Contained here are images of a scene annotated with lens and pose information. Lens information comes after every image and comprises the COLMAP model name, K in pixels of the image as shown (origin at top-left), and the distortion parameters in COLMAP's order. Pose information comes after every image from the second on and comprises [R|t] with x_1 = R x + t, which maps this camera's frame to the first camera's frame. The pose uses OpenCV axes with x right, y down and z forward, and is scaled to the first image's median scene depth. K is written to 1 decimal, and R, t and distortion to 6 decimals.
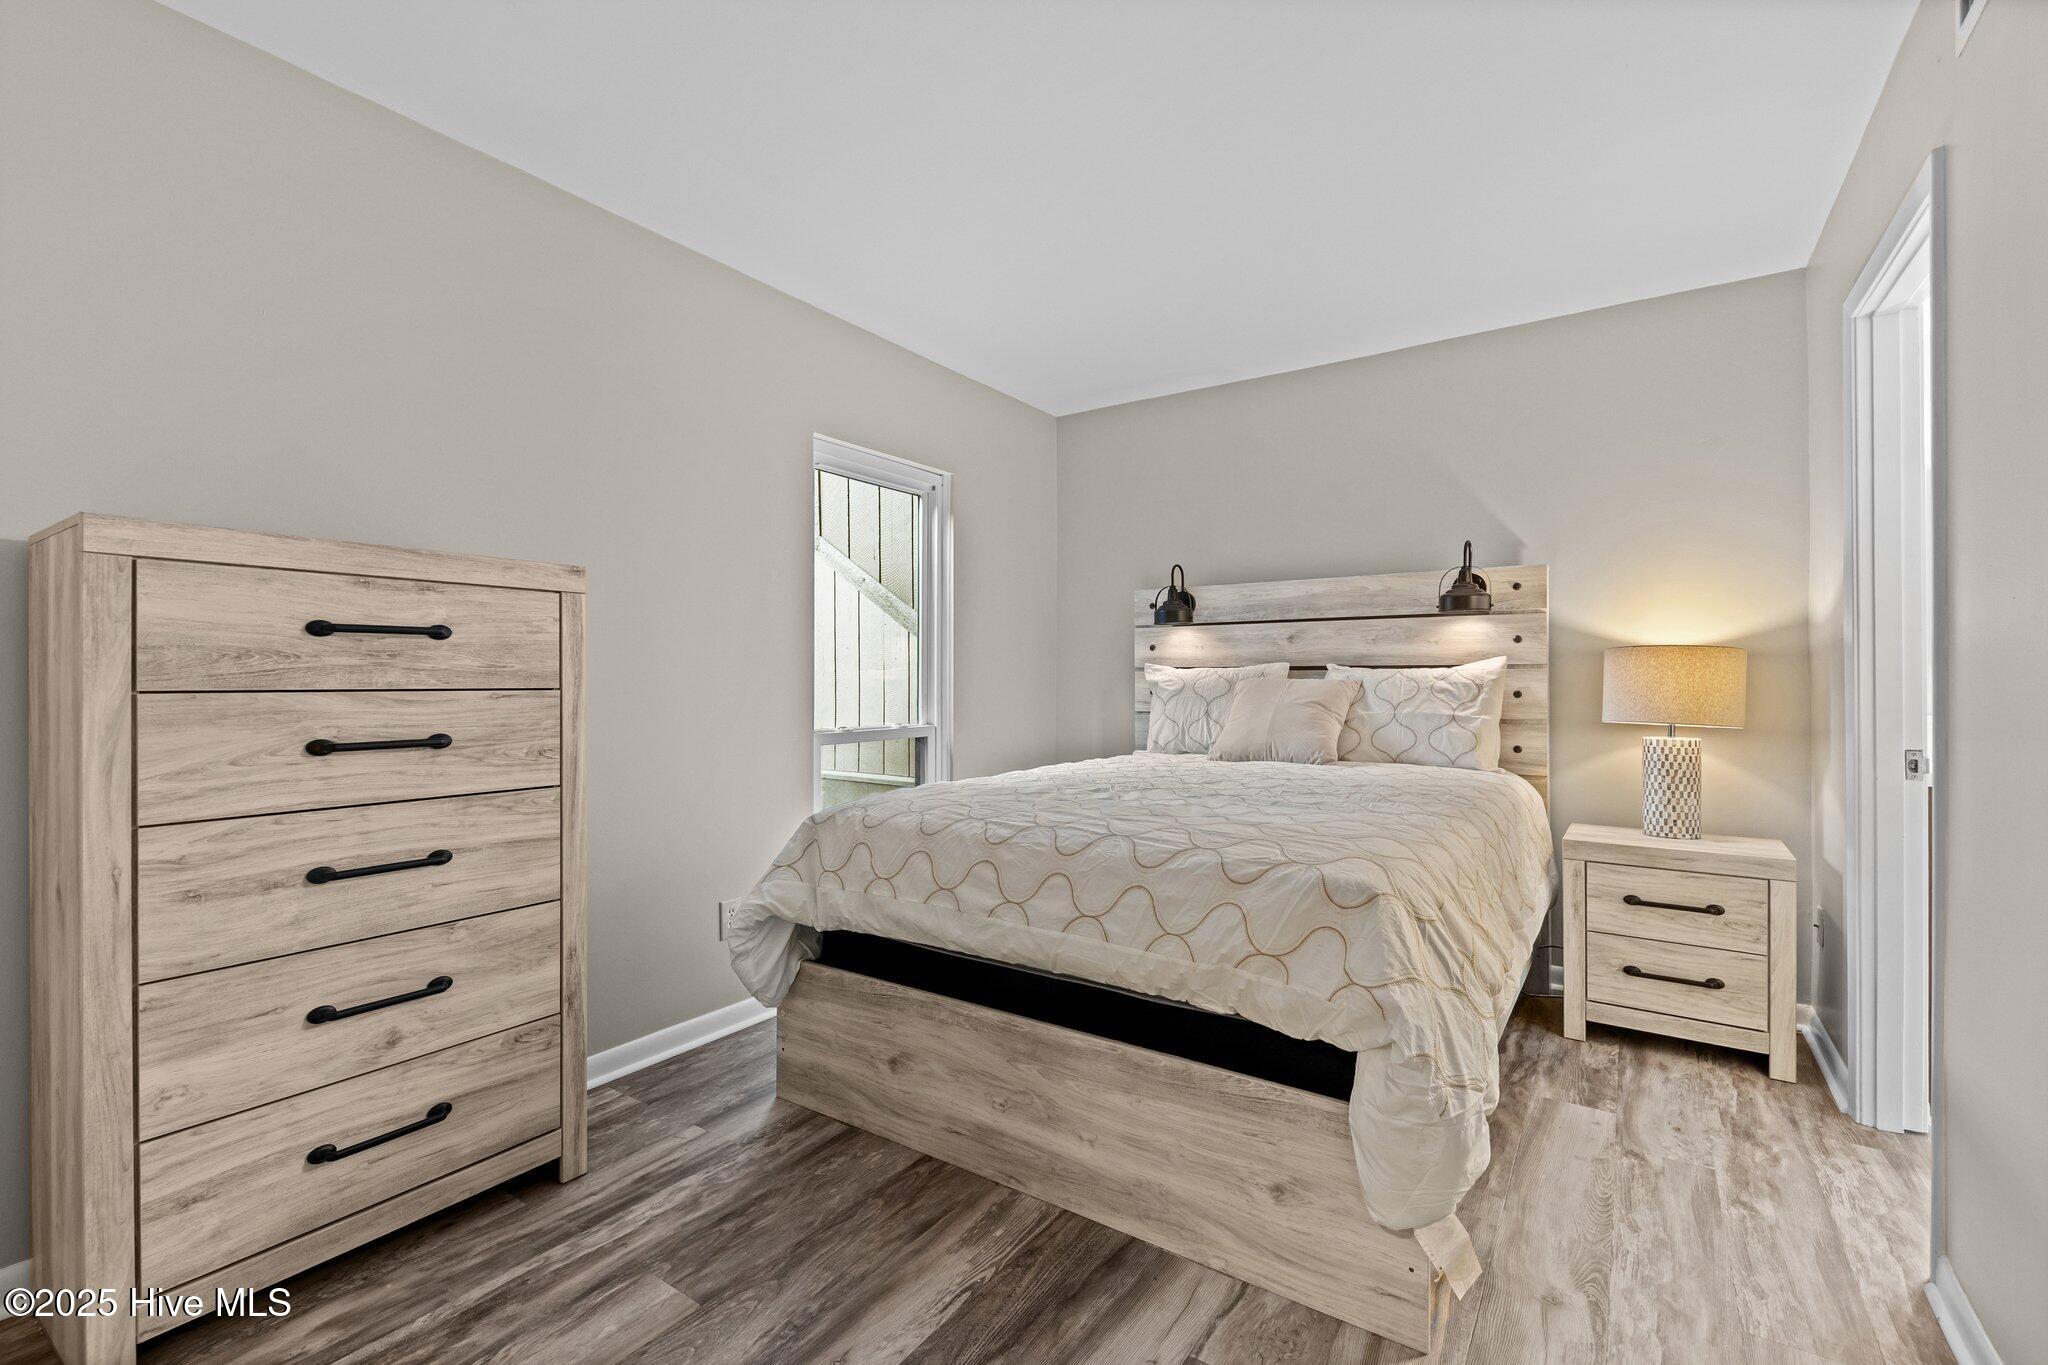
lens RADIAL K [[866.4, 0, 1024.0], [0, 866.4, 682.5], [0, 0, 1]] dist [0.000563, -0.000050]
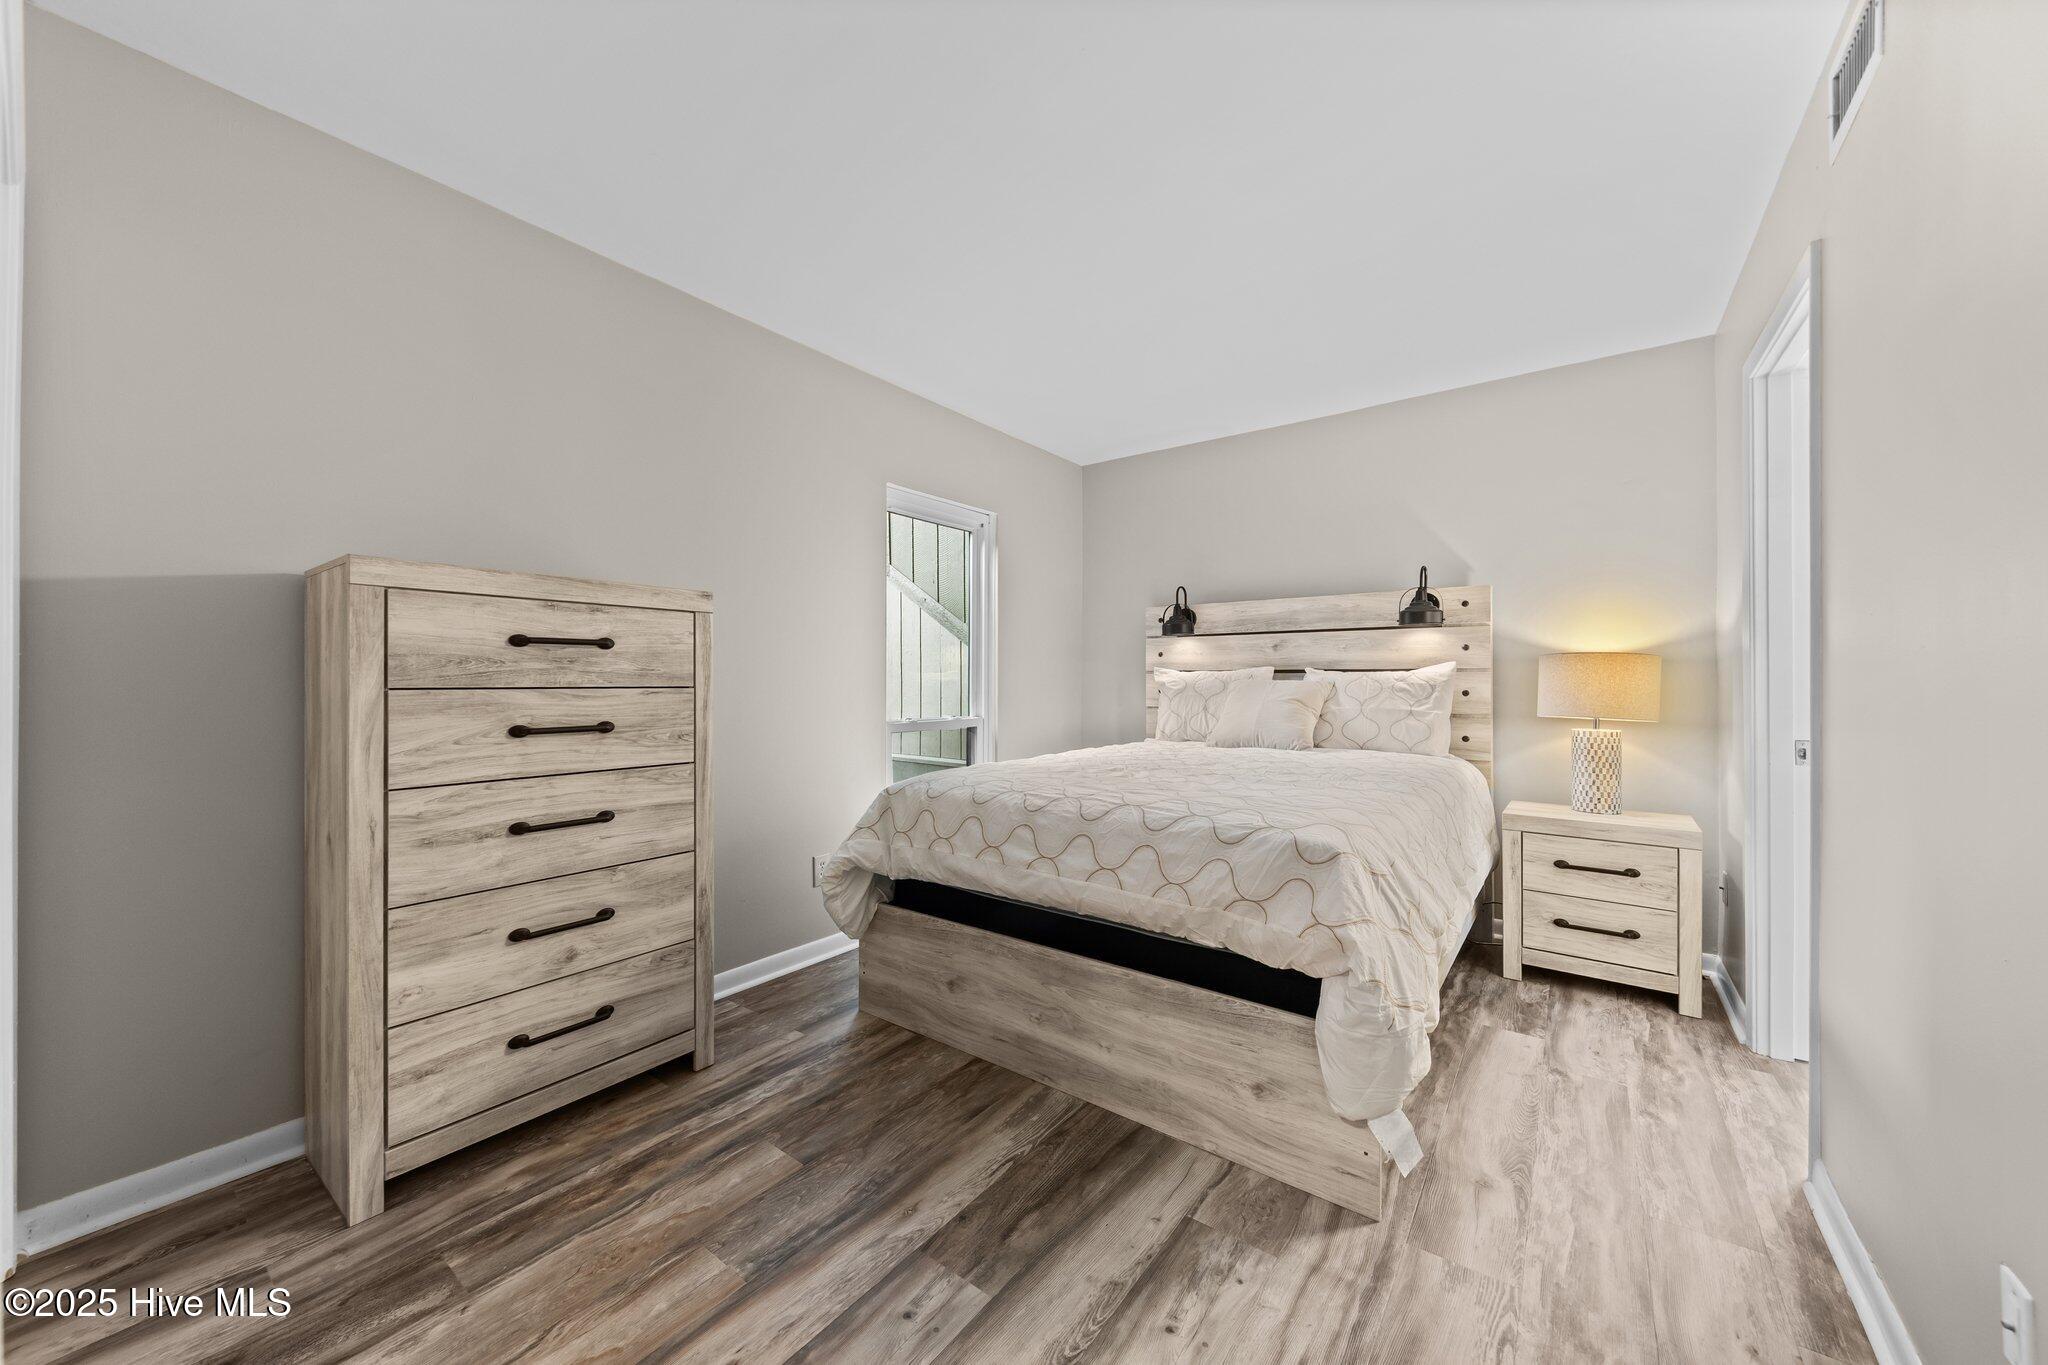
lens RADIAL K [[717.7, 0, 1014.5], [0, 717.7, 679.9], [0, 0, 1]] dist [0.009740, -0.000096]
pose [[0.998403, 0.001333, -0.056481, -0.000352], [-0.001565, 0.999991, -0.004057, 0.000166], [0.056475, 0.004139, 0.998395, -0.049654]]
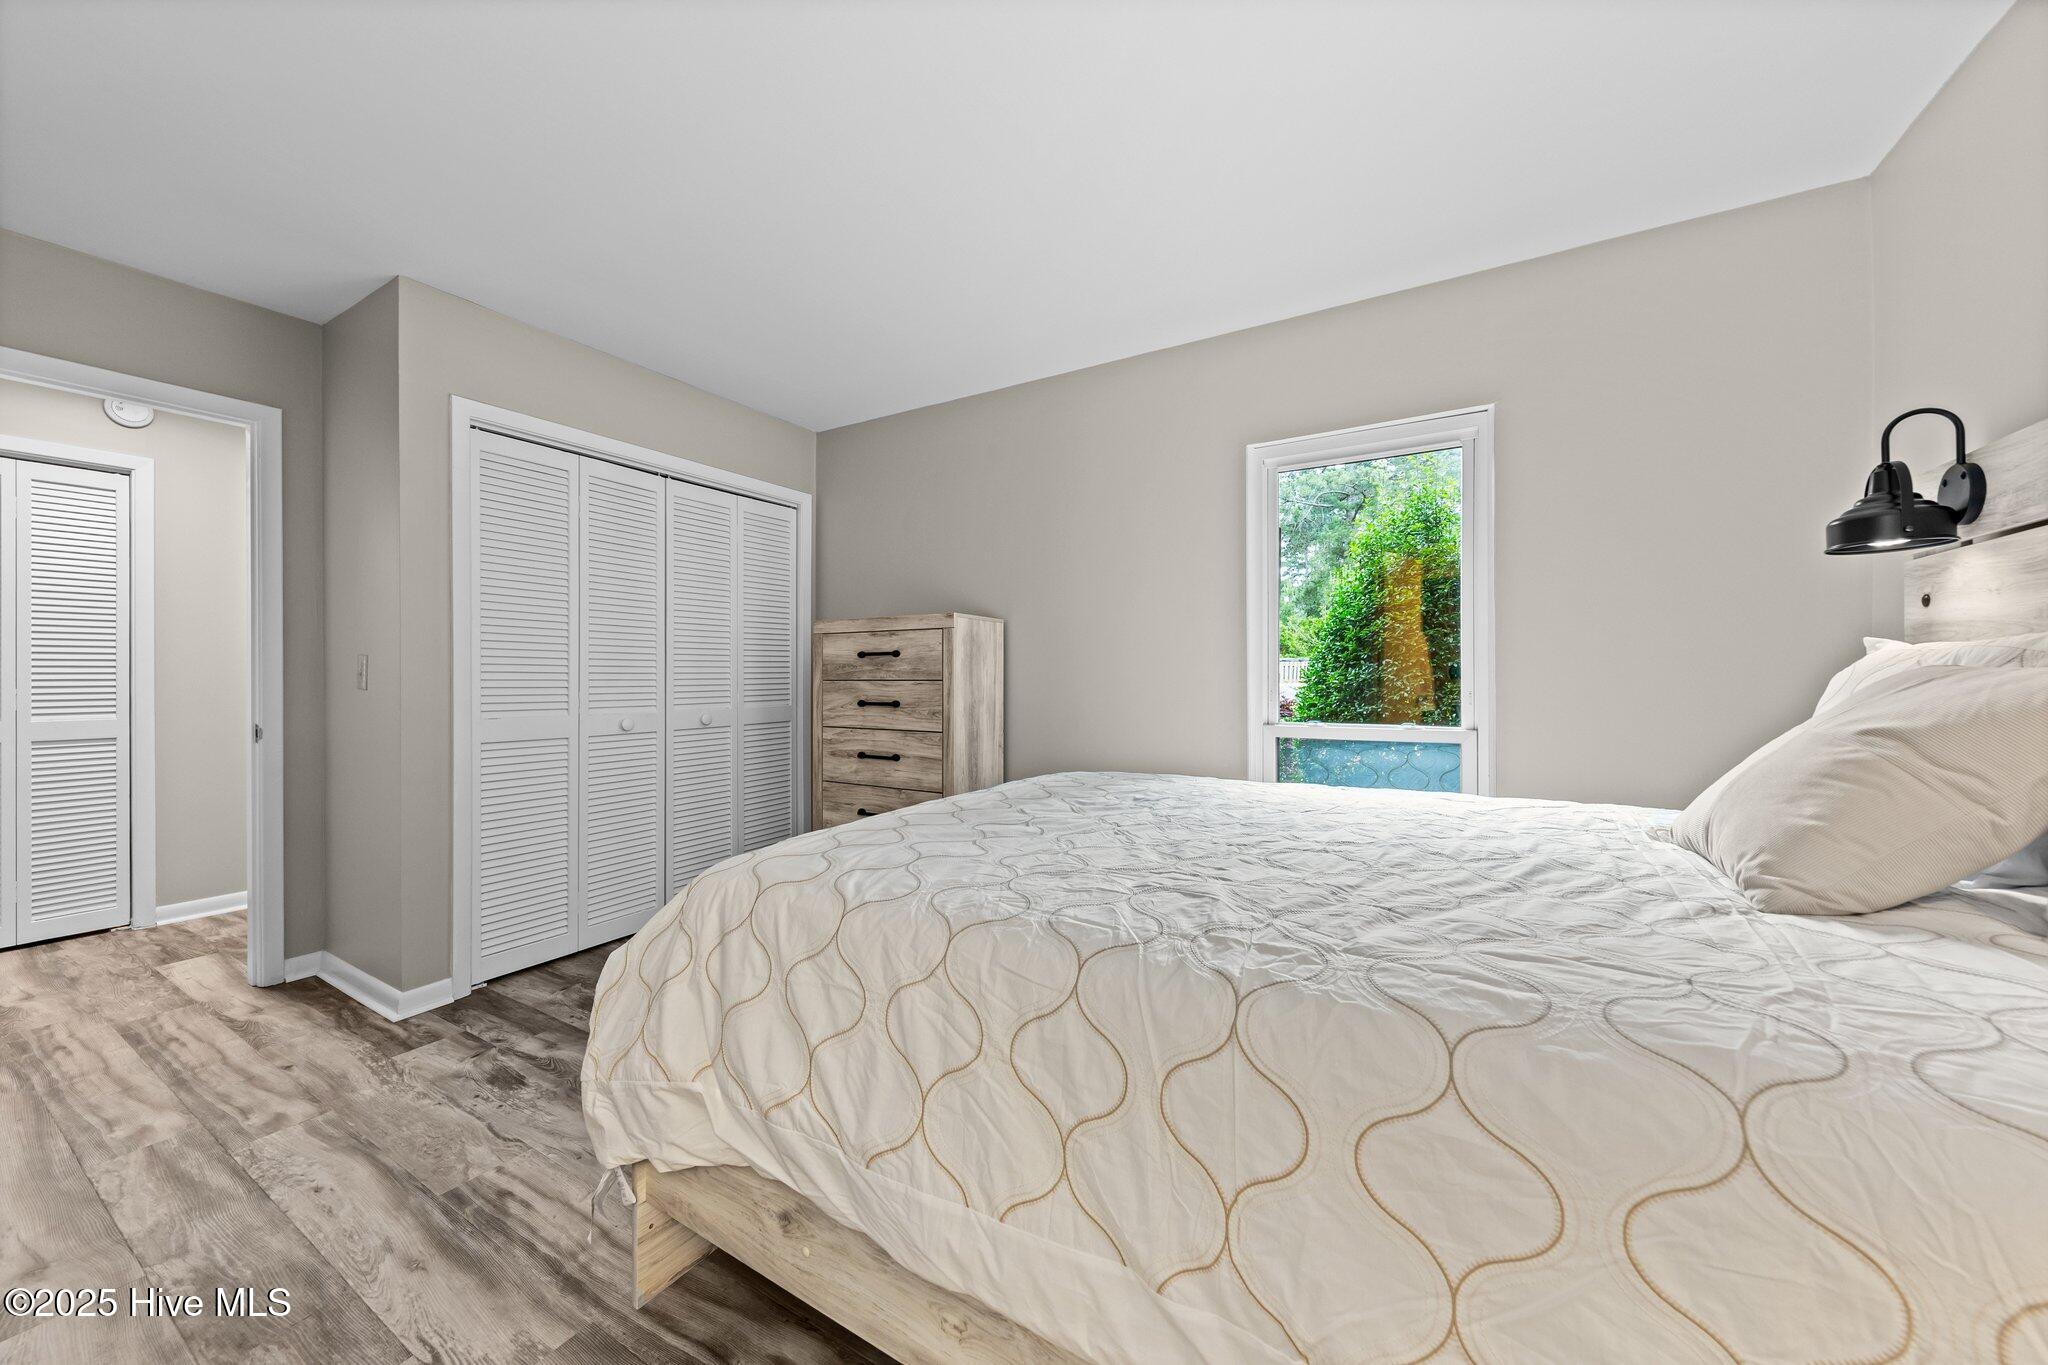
lens RADIAL K [[717.7, 0, 1014.5], [0, 717.7, 679.9], [0, 0, 1]] dist [0.009740, -0.000096]
pose [[0.074513, 0.006731, -0.997197, 1.268852], [0.000844, 0.999976, 0.006813, -0.005078], [0.997220, -0.001349, 0.074506, 1.298891]]
